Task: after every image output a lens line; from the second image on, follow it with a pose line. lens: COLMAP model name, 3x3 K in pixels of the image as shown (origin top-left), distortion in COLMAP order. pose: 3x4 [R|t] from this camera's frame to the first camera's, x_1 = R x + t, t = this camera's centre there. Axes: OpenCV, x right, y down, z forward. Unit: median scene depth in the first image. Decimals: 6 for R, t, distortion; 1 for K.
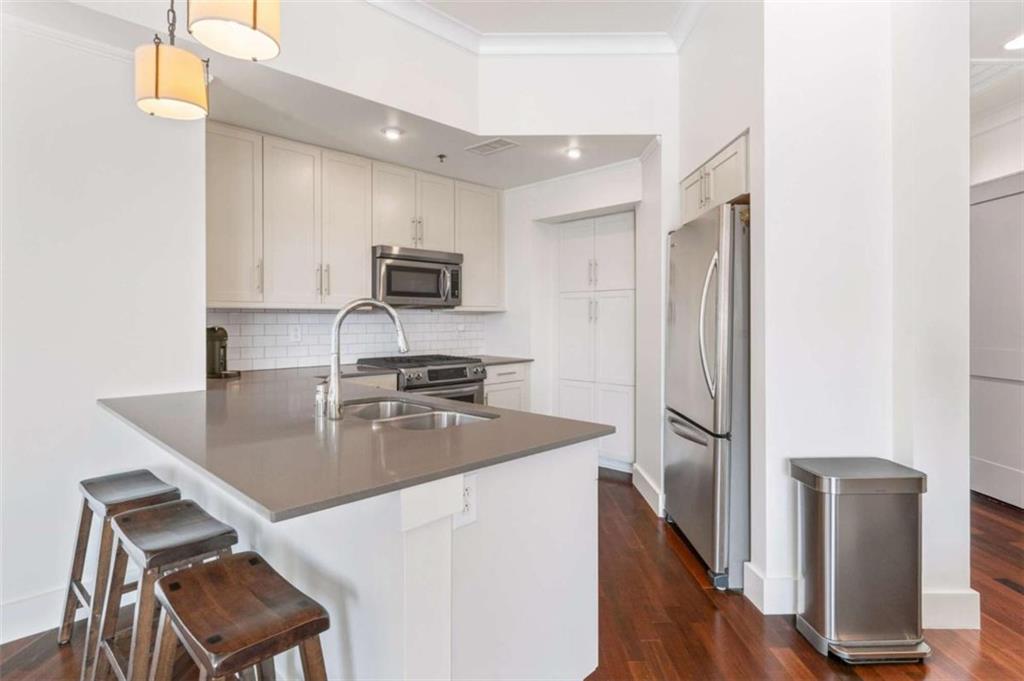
lens RADIAL K [[538.0, 0, 518.2], [0, 538.0, 324.2], [0, 0, 1]] dist [-0.003397, 0.001530]
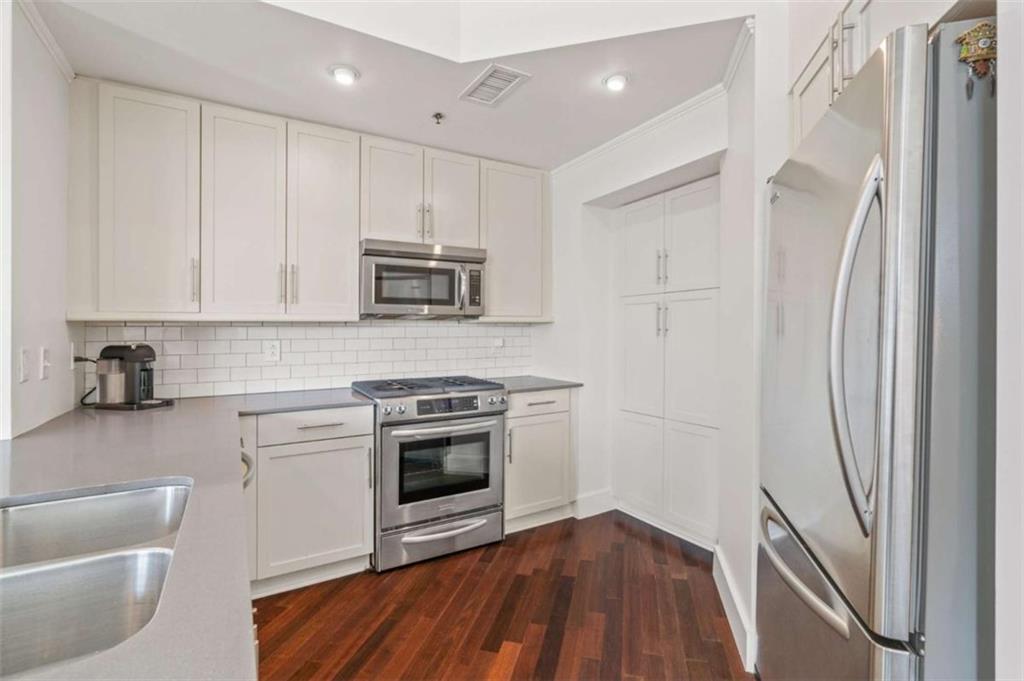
lens RADIAL K [[469.1, 0, 513.4], [0, 469.1, 342.3], [0, 0, 1]] dist [-0.017119, 0.004345]
pose [[0.964822, 0.001211, -0.262900, 0.130486], [0.002655, 0.999894, 0.014350, -0.005375], [0.262889, -0.014544, 0.964716, 0.392381]]
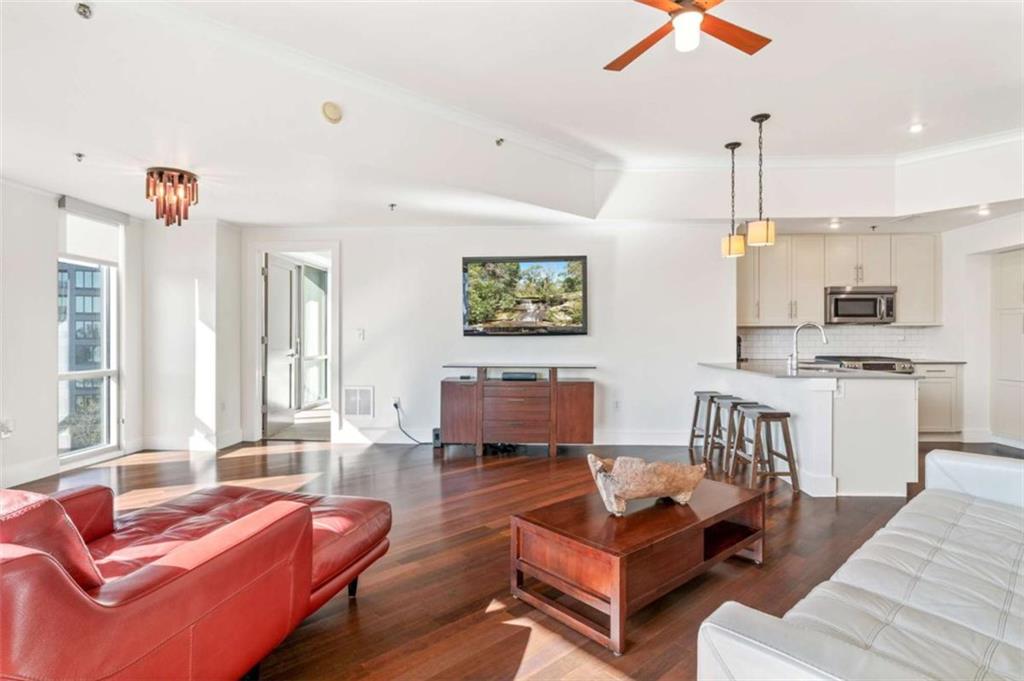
lens RADIAL K [[538.0, 0, 505.4], [0, 538.0, 333.8], [0, 0, 1]] dist [-0.003397, 0.001530]
pose [[0.660672, -0.001729, -0.750673, 0.318307], [-0.006586, 0.999946, -0.008100, 0.017083], [0.750646, 0.010295, 0.660625, -0.820484]]
